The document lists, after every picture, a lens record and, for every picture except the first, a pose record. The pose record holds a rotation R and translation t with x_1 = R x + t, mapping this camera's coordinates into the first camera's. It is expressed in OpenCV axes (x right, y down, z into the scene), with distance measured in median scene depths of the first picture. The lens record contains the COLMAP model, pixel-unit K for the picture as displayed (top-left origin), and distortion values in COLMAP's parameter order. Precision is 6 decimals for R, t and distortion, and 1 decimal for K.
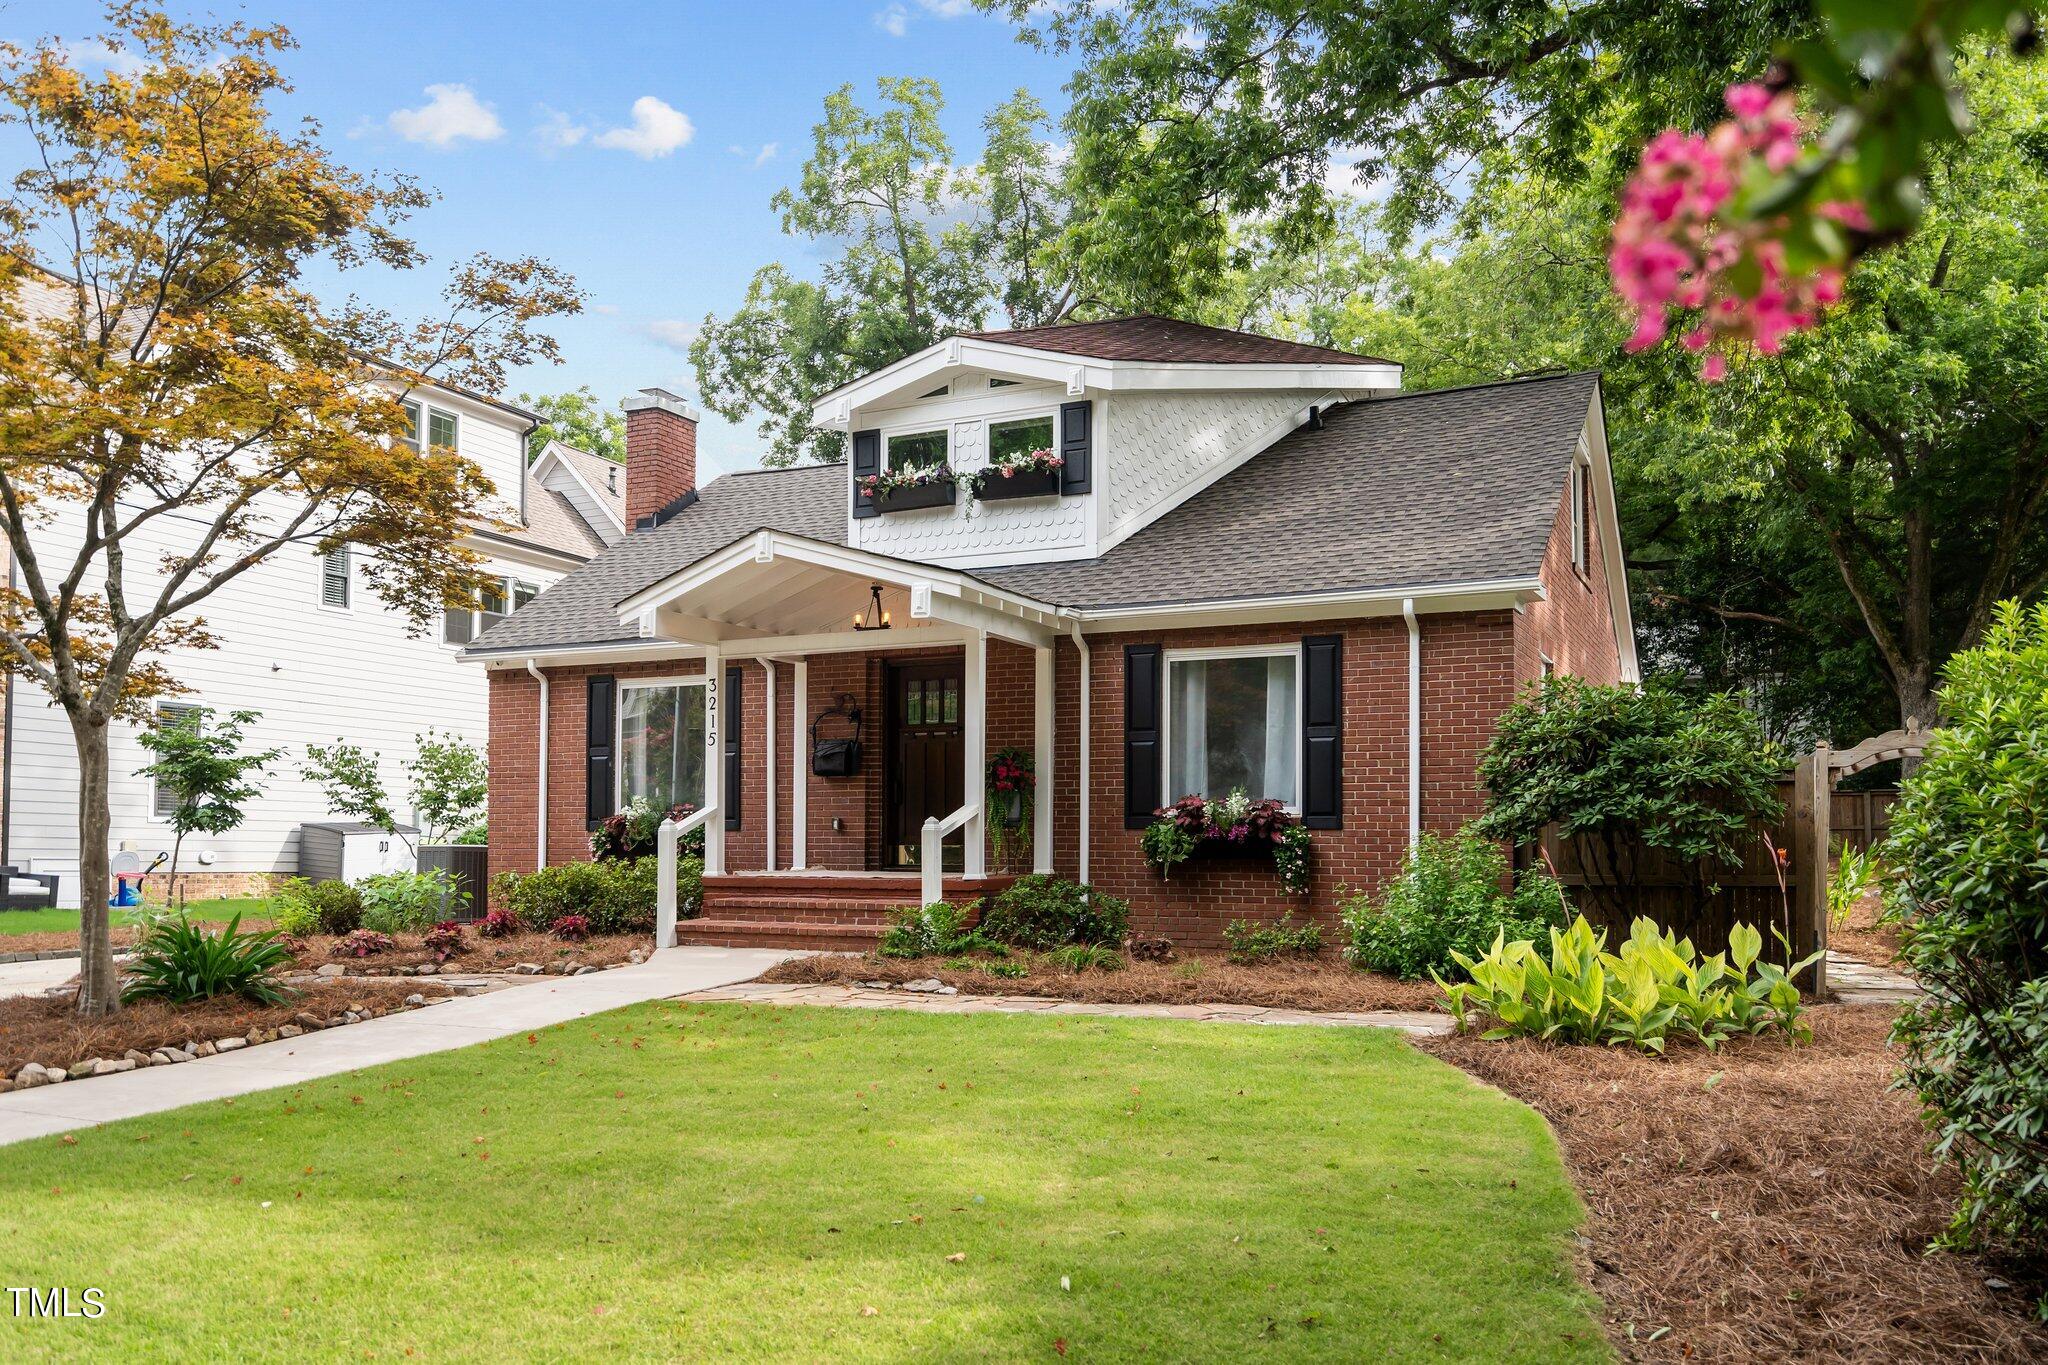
lens RADIAL K [[1651.5, 0, 1037.4], [0, 1651.5, 810.2], [0, 0, 1]] dist [0.008242, 0.004112]
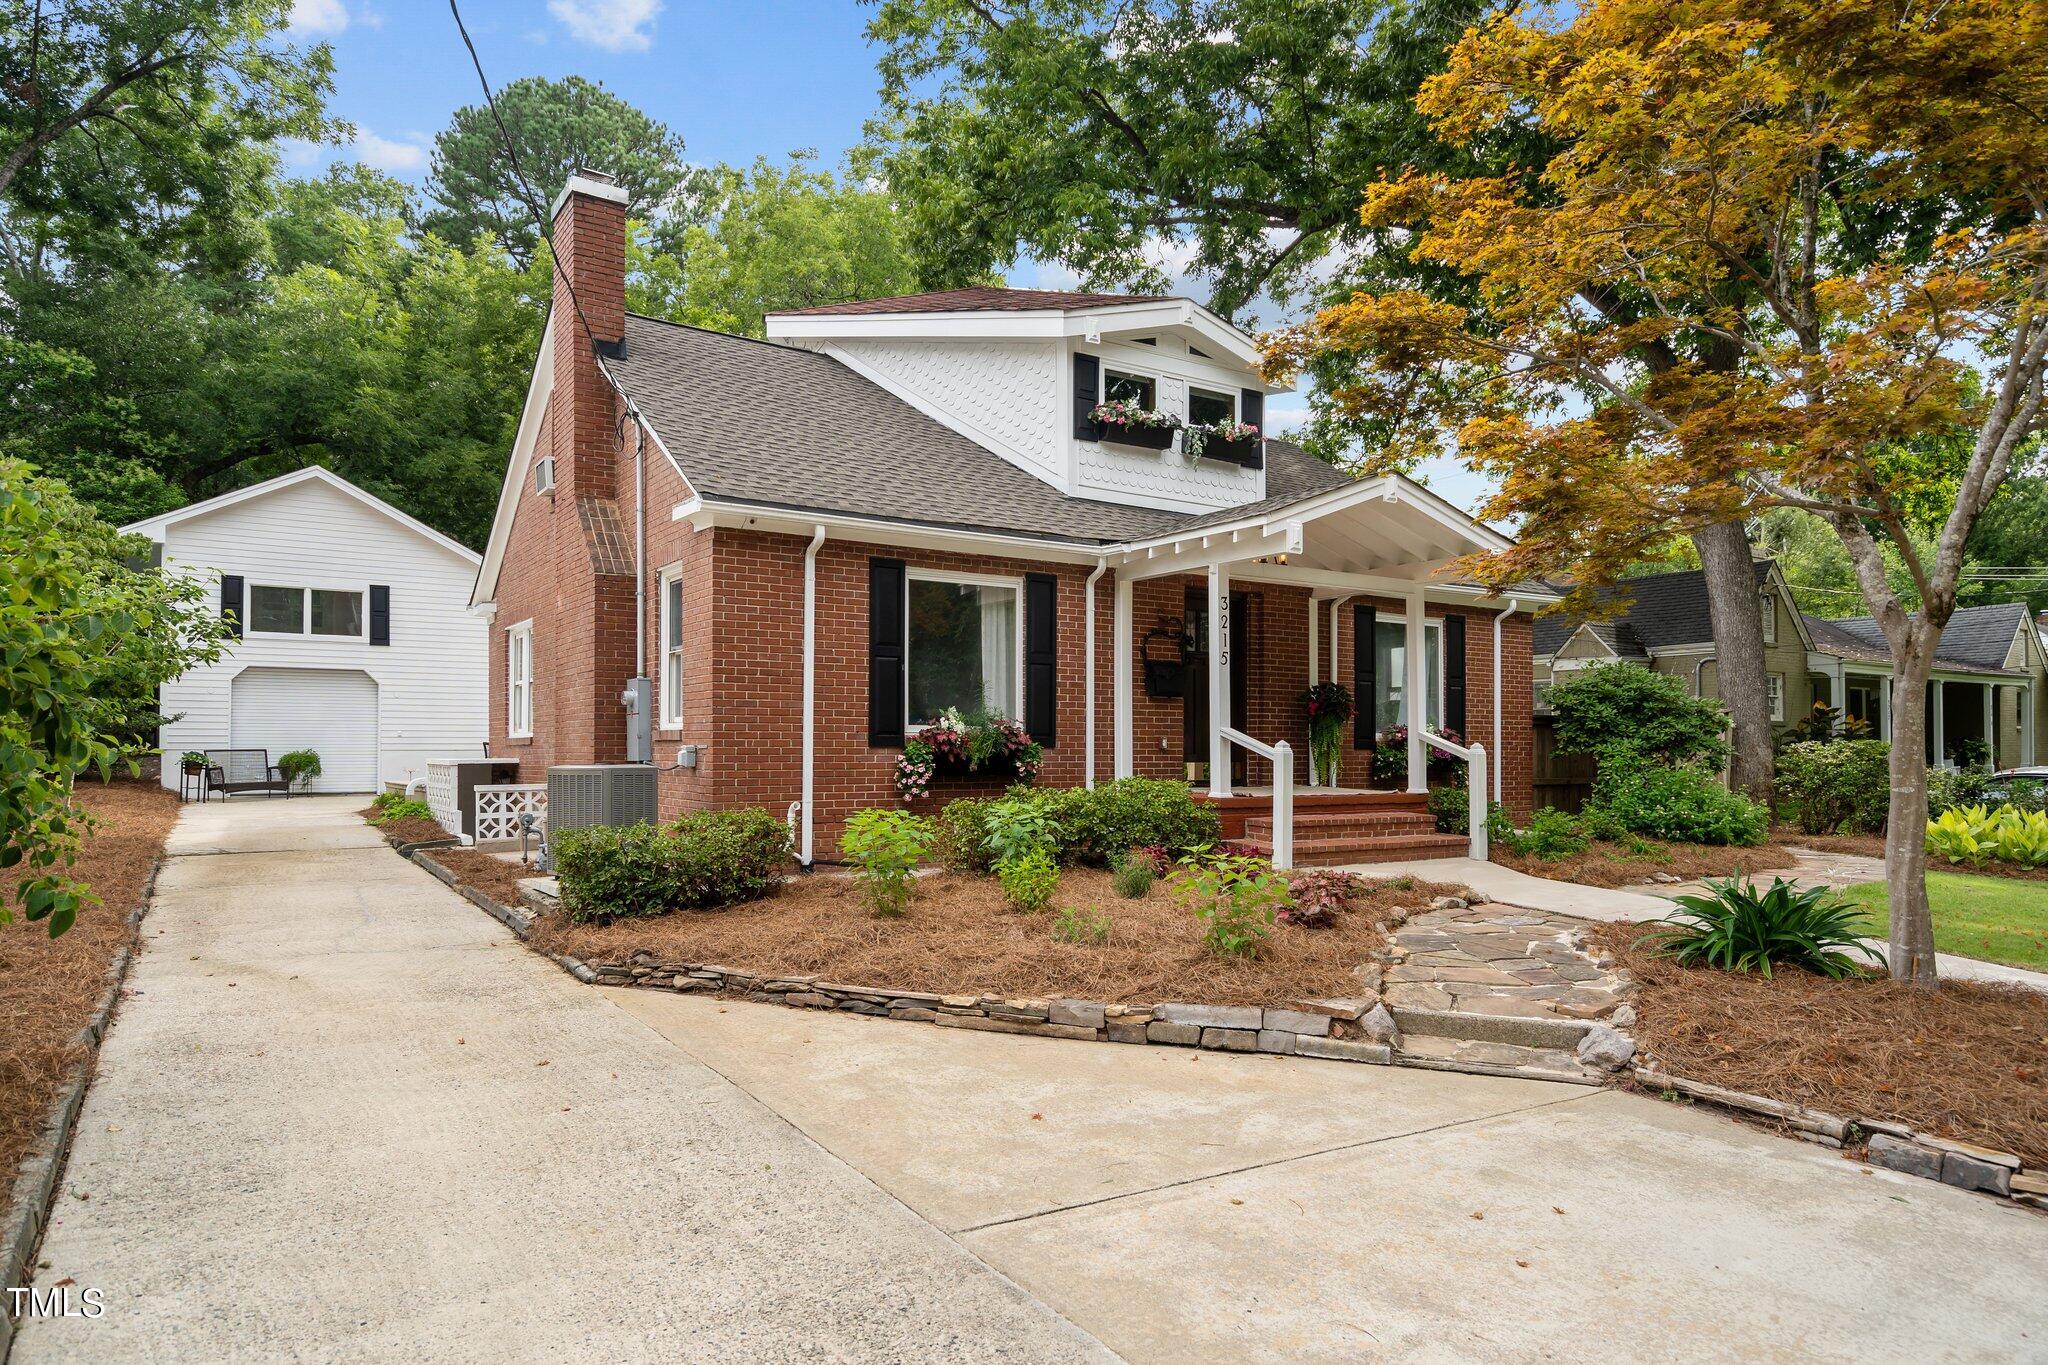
lens RADIAL K [[1244.7, 0, 1037.4], [0, 1244.7, 739.6], [0, 0, 1]] dist [0.005322, 0.004746]
pose [[0.494664, 0.004019, 0.869075, -0.923976], [-0.025966, 0.999611, 0.010157, 0.000648], [-0.868696, -0.027591, 0.494576, 0.753734]]
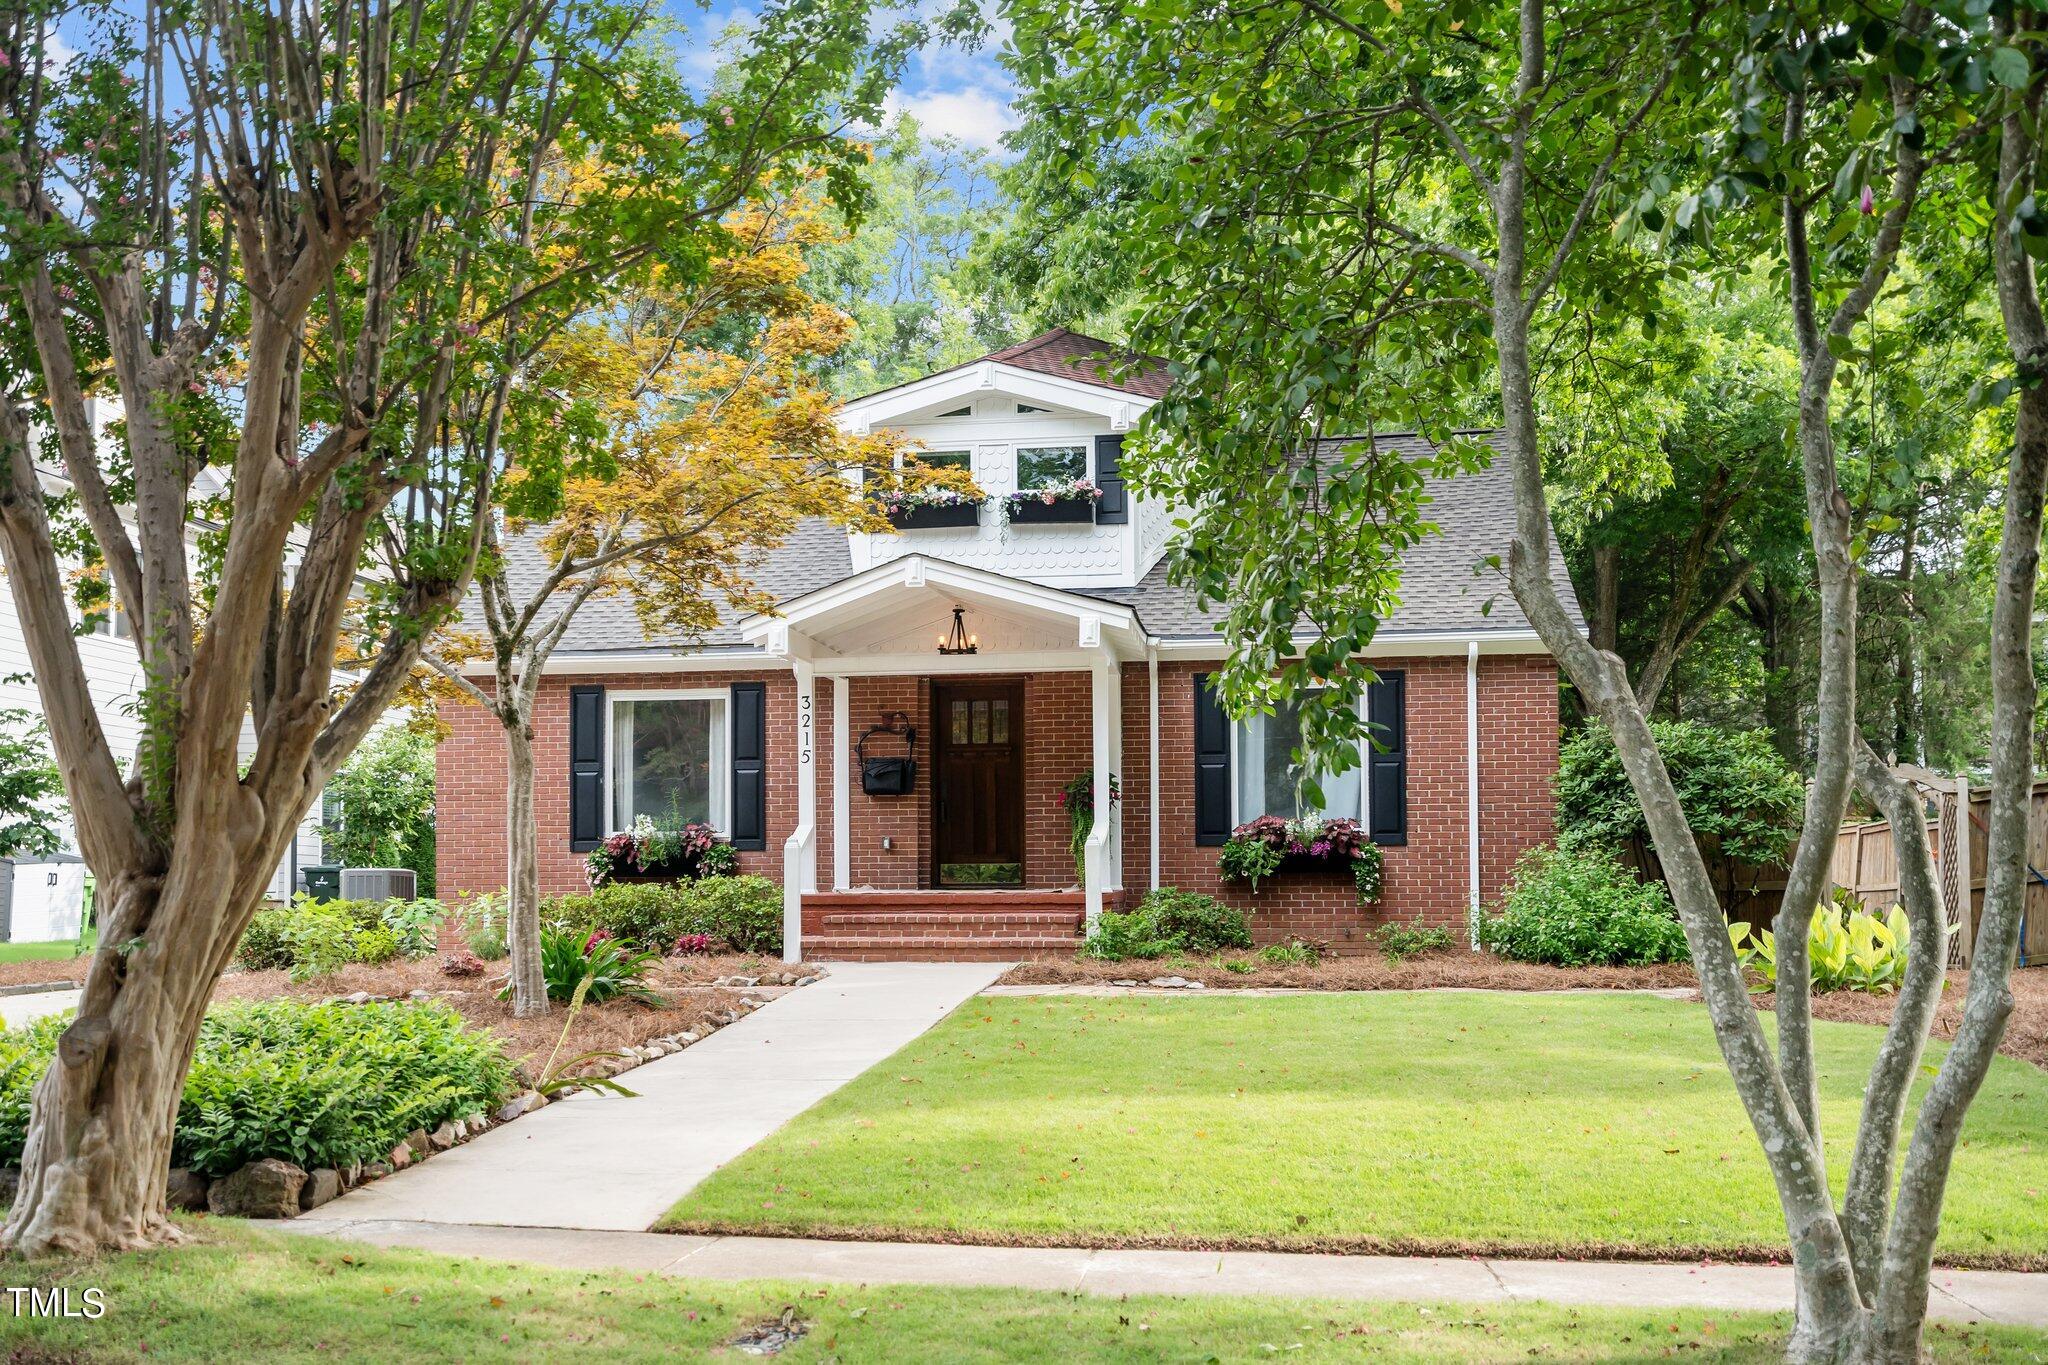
lens RADIAL K [[2093.4, 0, 1066.2], [0, 2093.4, 828.5], [0, 0, 1]] dist [0.019009, 0.000000]
pose [[0.945129, 0.001613, 0.326694, -0.476690], [0.000901, 0.999971, -0.007544, 0.010214], [-0.326696, 0.007425, 0.945100, -0.252691]]
